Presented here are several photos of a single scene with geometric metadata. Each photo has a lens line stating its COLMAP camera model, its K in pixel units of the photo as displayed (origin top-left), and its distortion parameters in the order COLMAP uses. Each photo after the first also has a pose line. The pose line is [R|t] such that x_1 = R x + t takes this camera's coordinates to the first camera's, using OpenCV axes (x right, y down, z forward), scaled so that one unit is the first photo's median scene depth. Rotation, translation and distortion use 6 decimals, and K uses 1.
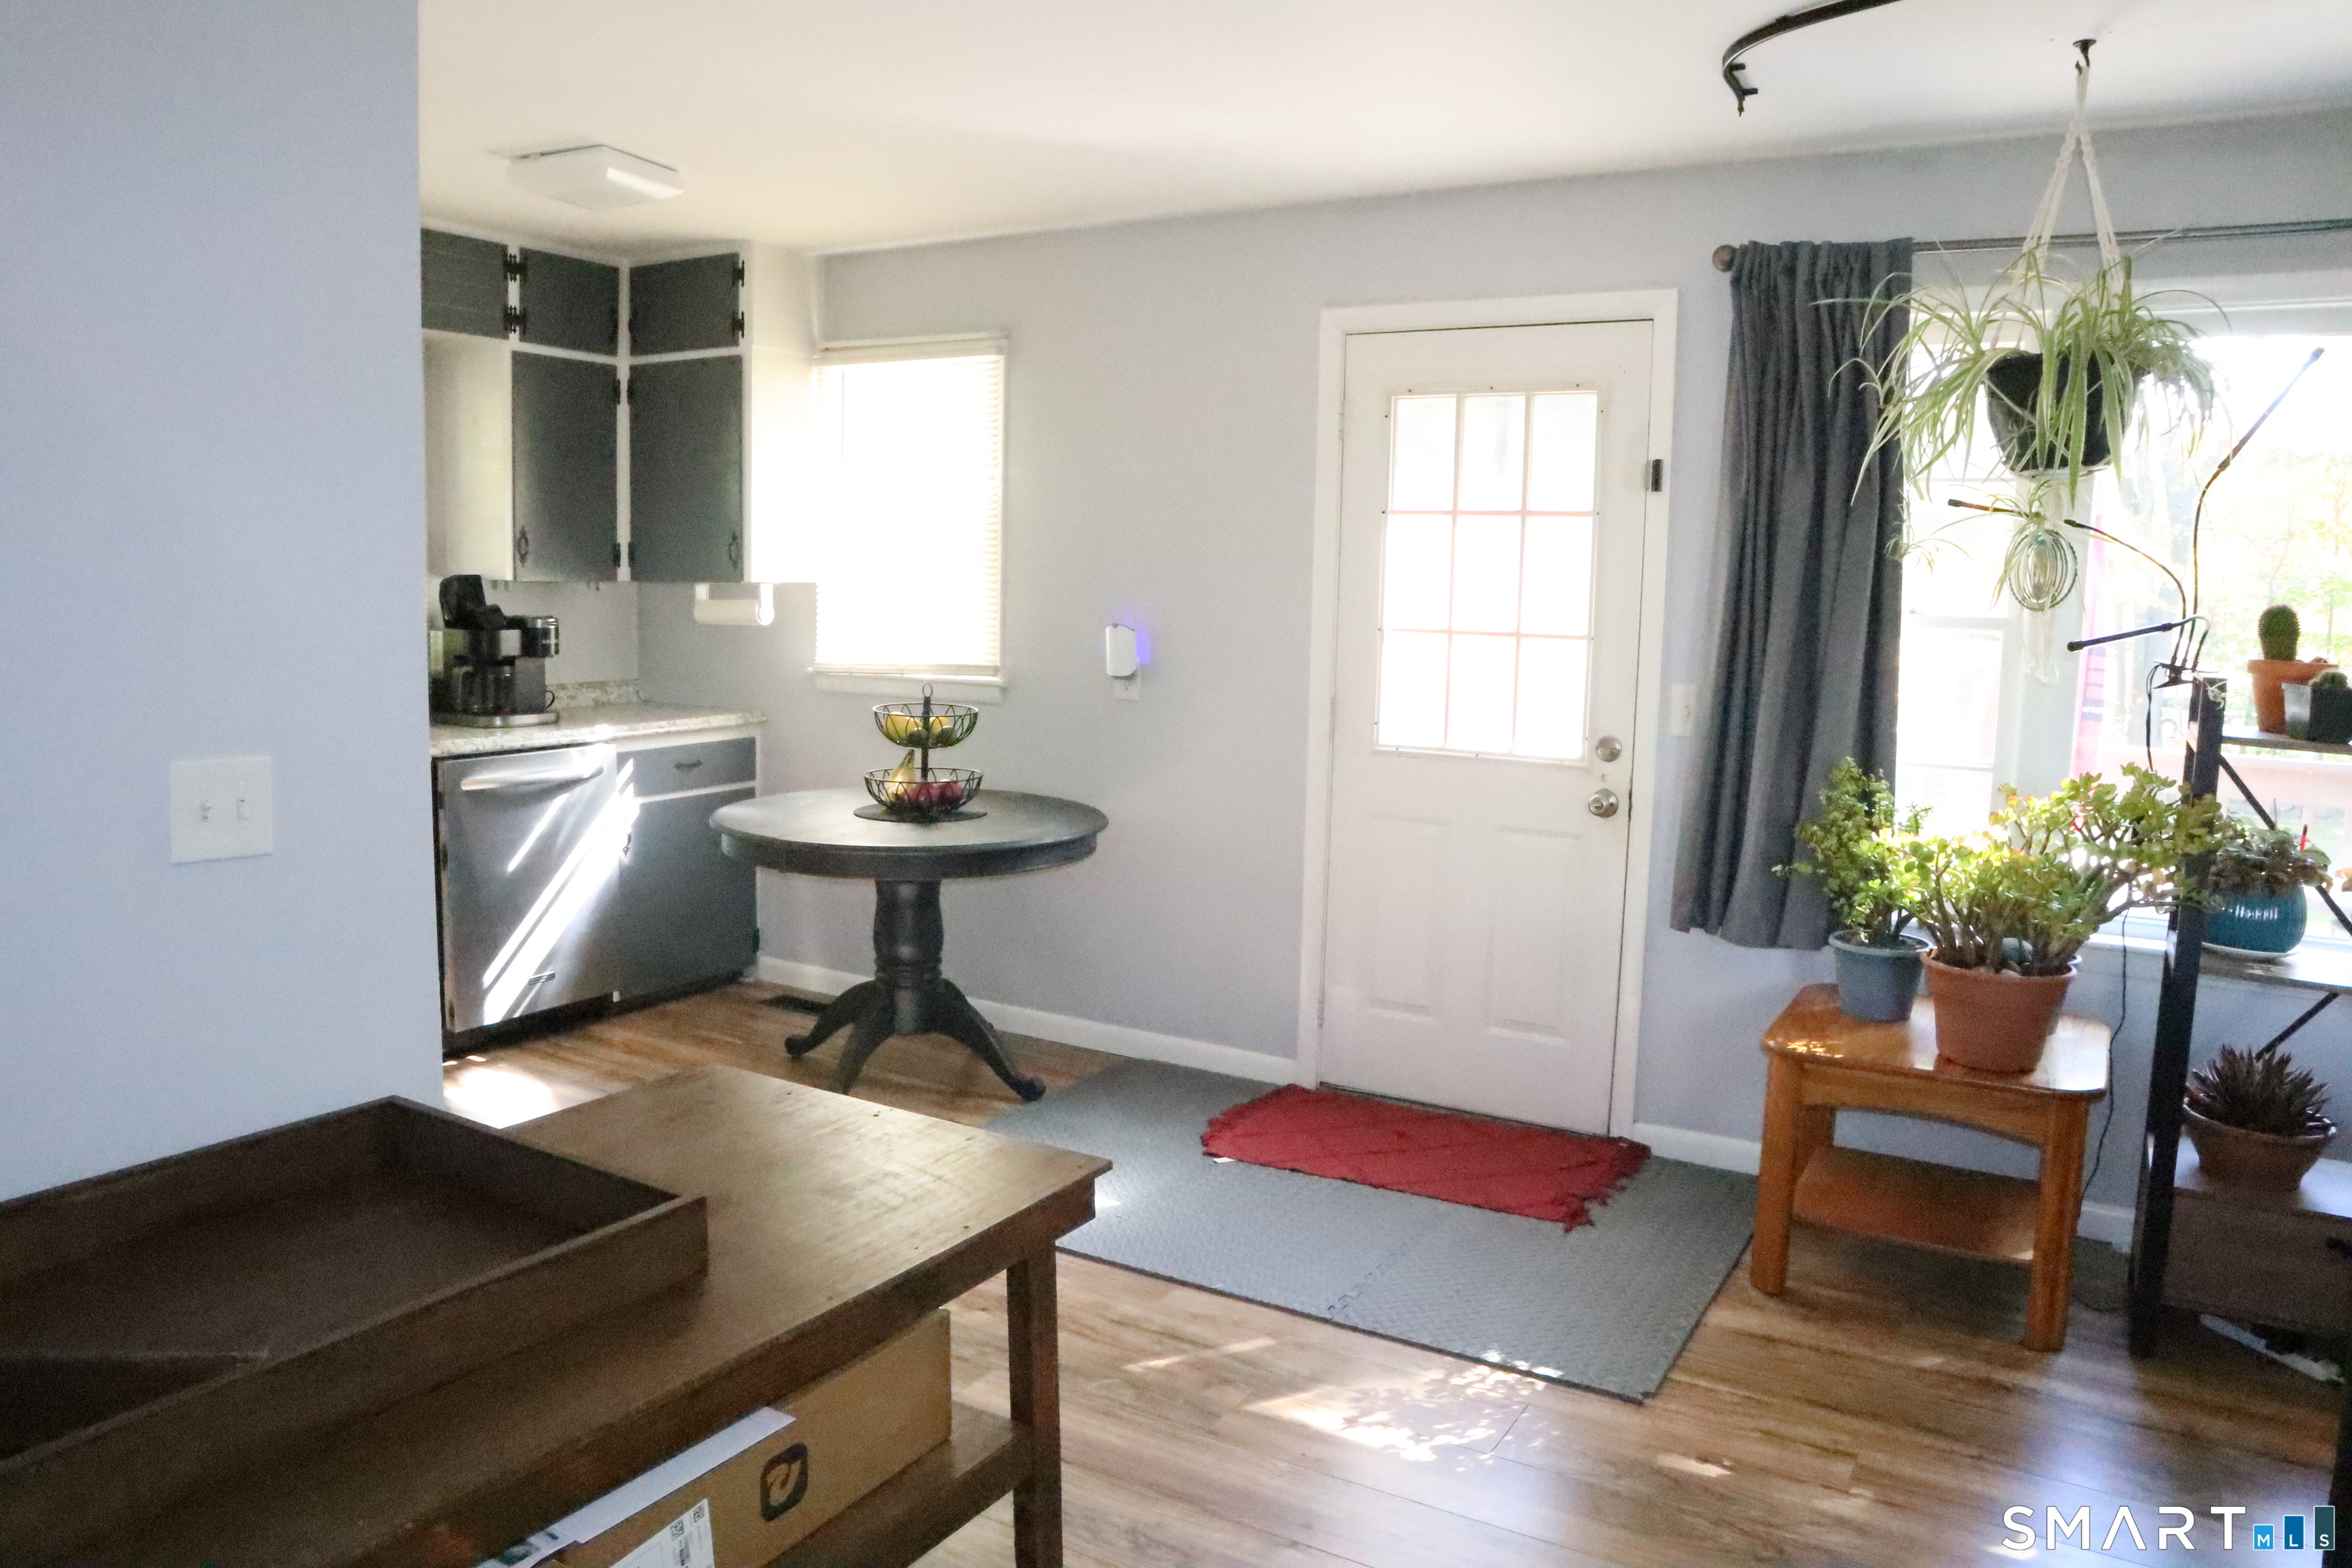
lens RADIAL K [[1624.8, 0, 1176.0], [0, 1624.8, 784.0], [0, 0, 1]] dist [-0.119036, 0.072899]
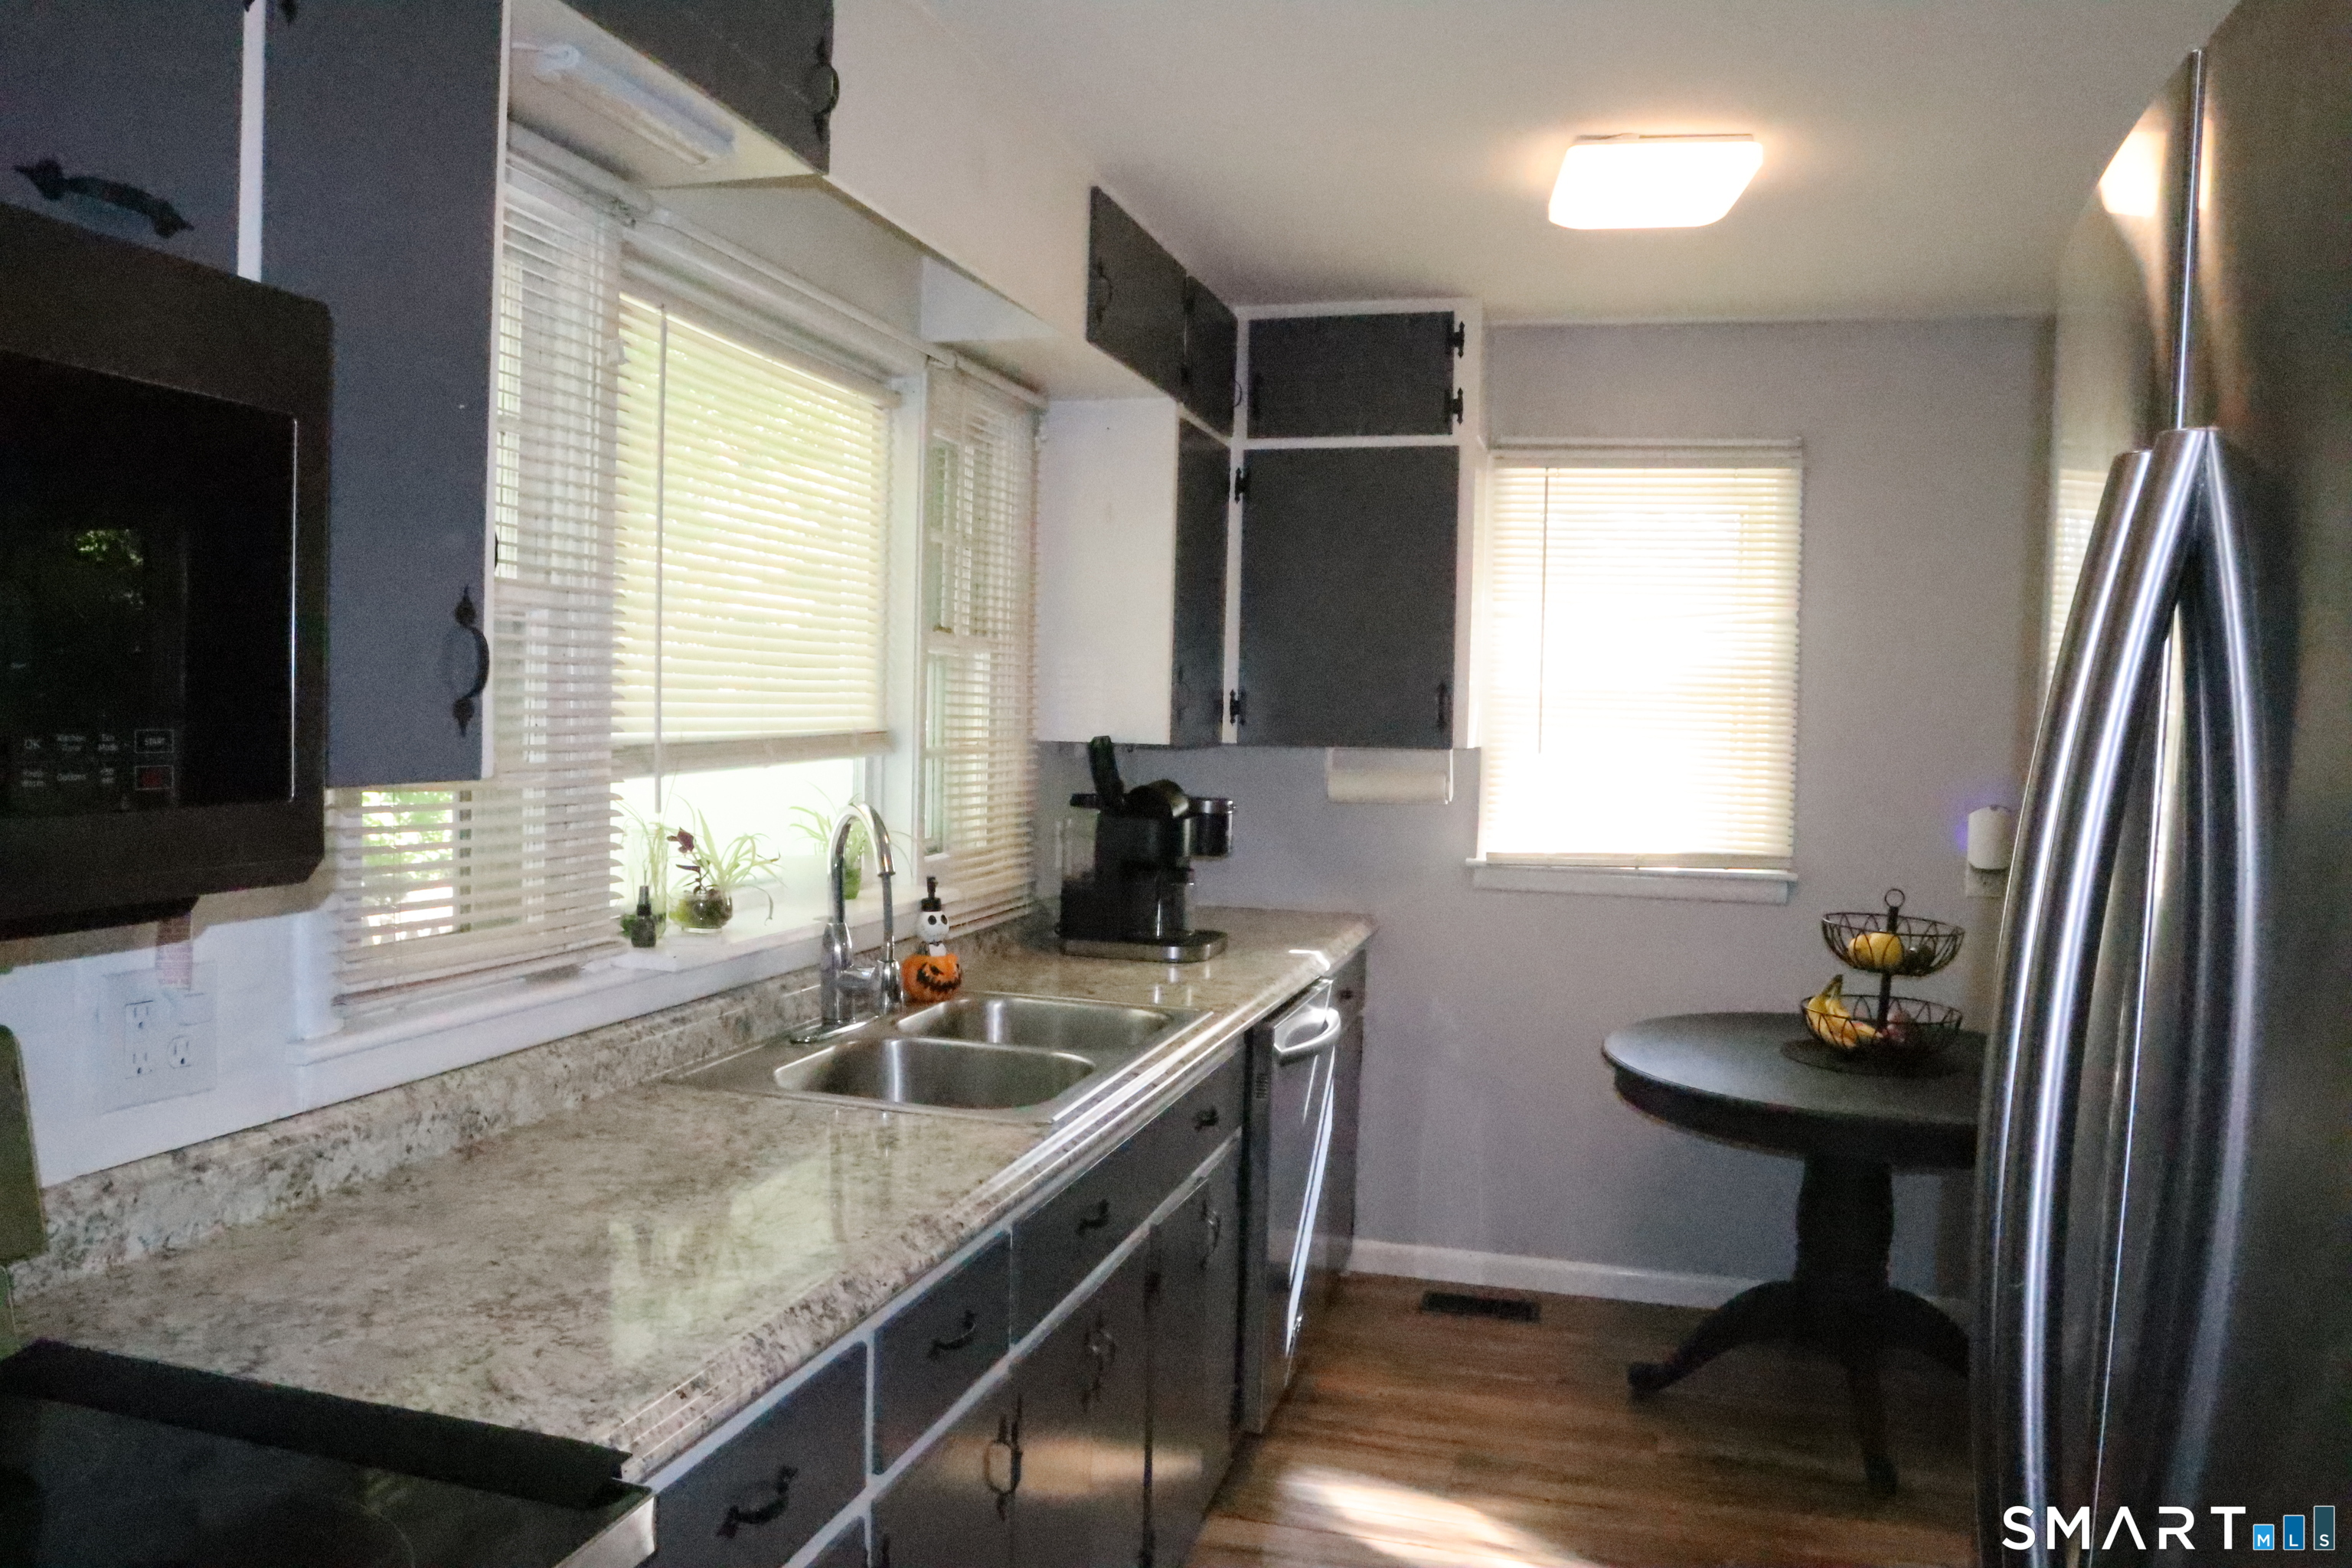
lens RADIAL K [[1624.8, 0, 1176.0], [0, 1624.8, 784.0], [0, 0, 1]] dist [-0.119036, 0.072899]
pose [[0.962124, -0.011591, 0.272366, -0.605705], [0.031549, 0.997117, -0.069013, -0.062374], [-0.270781, 0.074992, 0.959716, 0.322717]]
